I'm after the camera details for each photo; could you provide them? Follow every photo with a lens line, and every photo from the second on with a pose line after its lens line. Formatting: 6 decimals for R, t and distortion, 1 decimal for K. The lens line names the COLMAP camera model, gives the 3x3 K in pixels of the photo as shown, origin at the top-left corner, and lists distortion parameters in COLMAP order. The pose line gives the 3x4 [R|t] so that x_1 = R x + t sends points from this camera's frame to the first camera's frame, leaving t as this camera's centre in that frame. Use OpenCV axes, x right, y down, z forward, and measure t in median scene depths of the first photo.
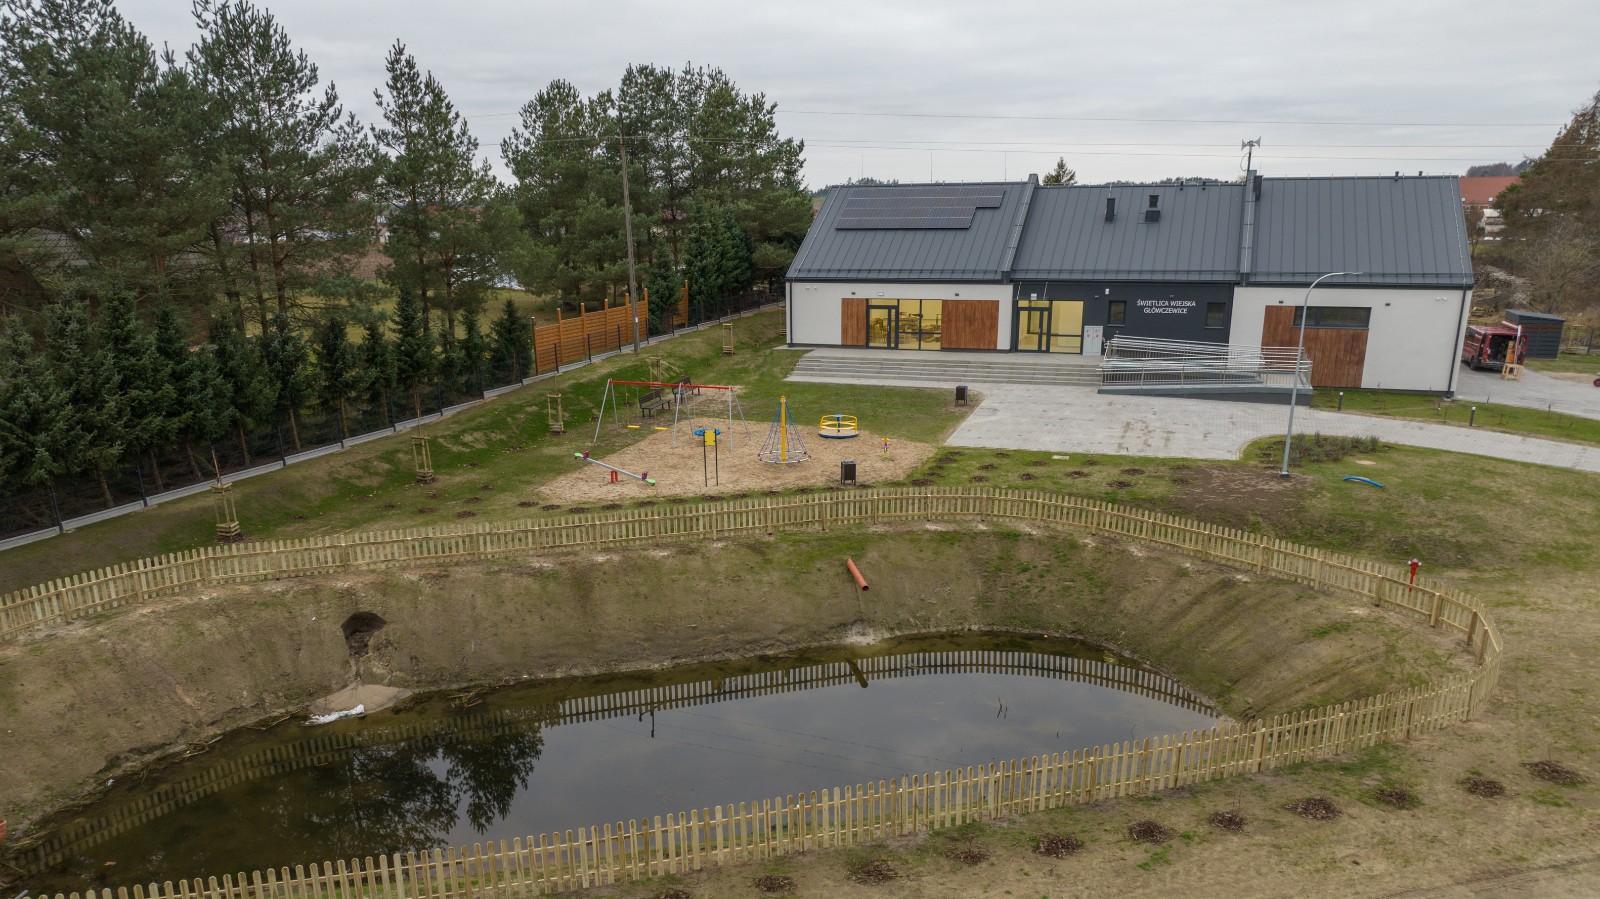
lens RADIAL K [[1145.0, 0, 781.0], [0, 1145.0, 578.9], [0, 0, 1]] dist [-0.002325, -0.032819]
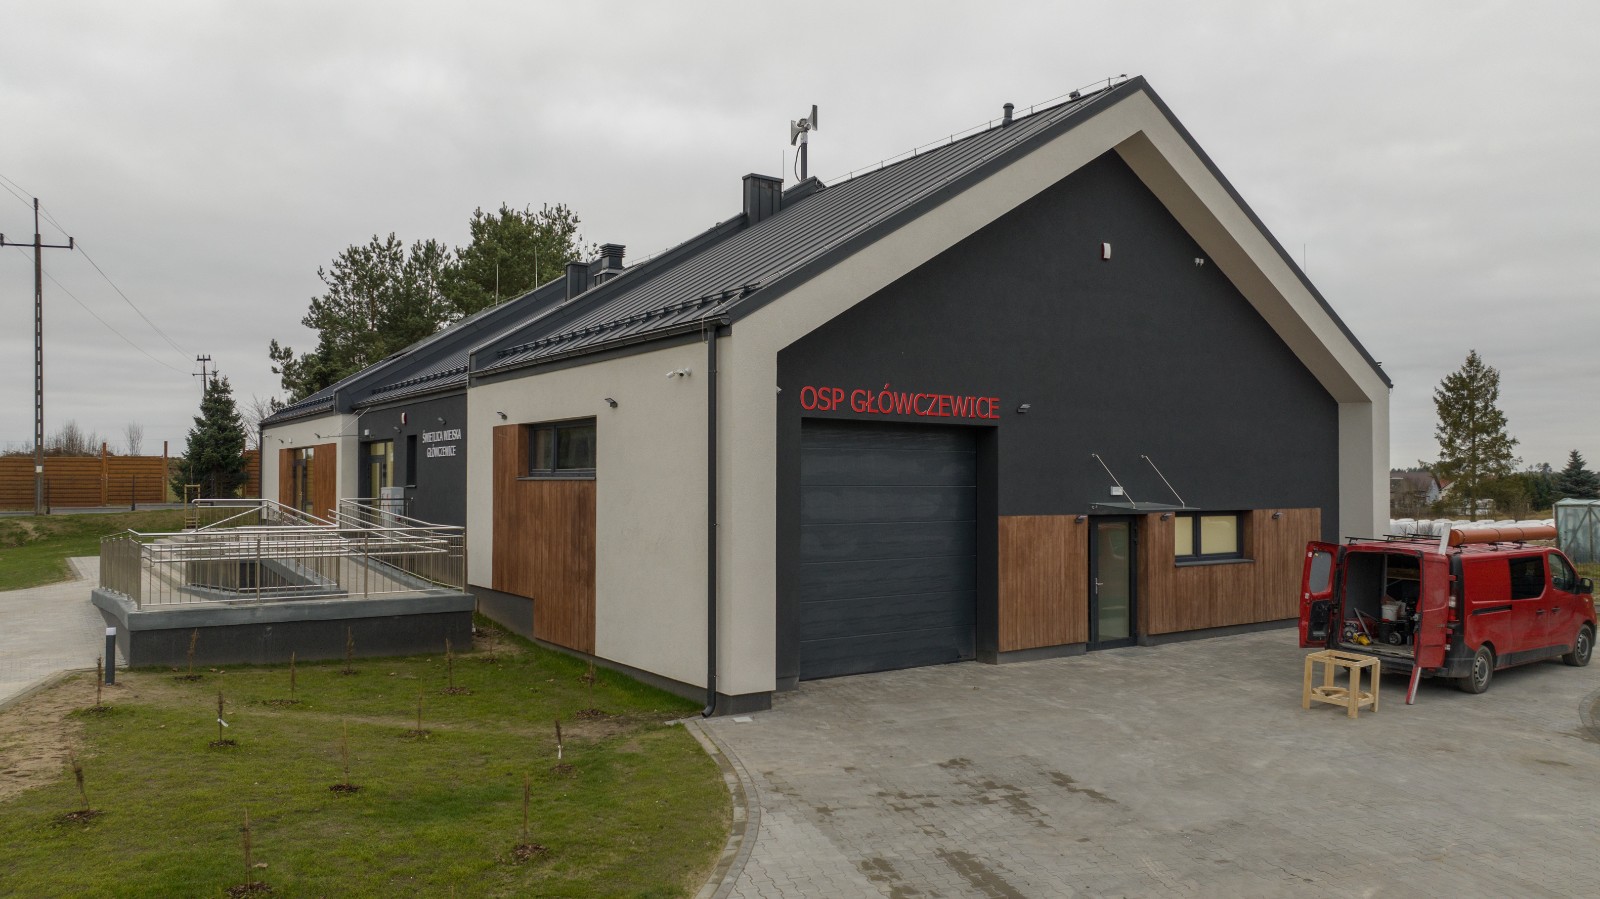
lens RADIAL K [[1128.5, 0, 800.0], [0, 1128.5, 449.5], [0, 0, 1]] dist [-0.004475, 0.001619]
pose [[0.817115, 0.000852, -0.576474, 0.744198], [-0.196299, 0.940648, -0.276852, -0.144917], [0.542023, 0.339382, 0.768785, 0.763058]]
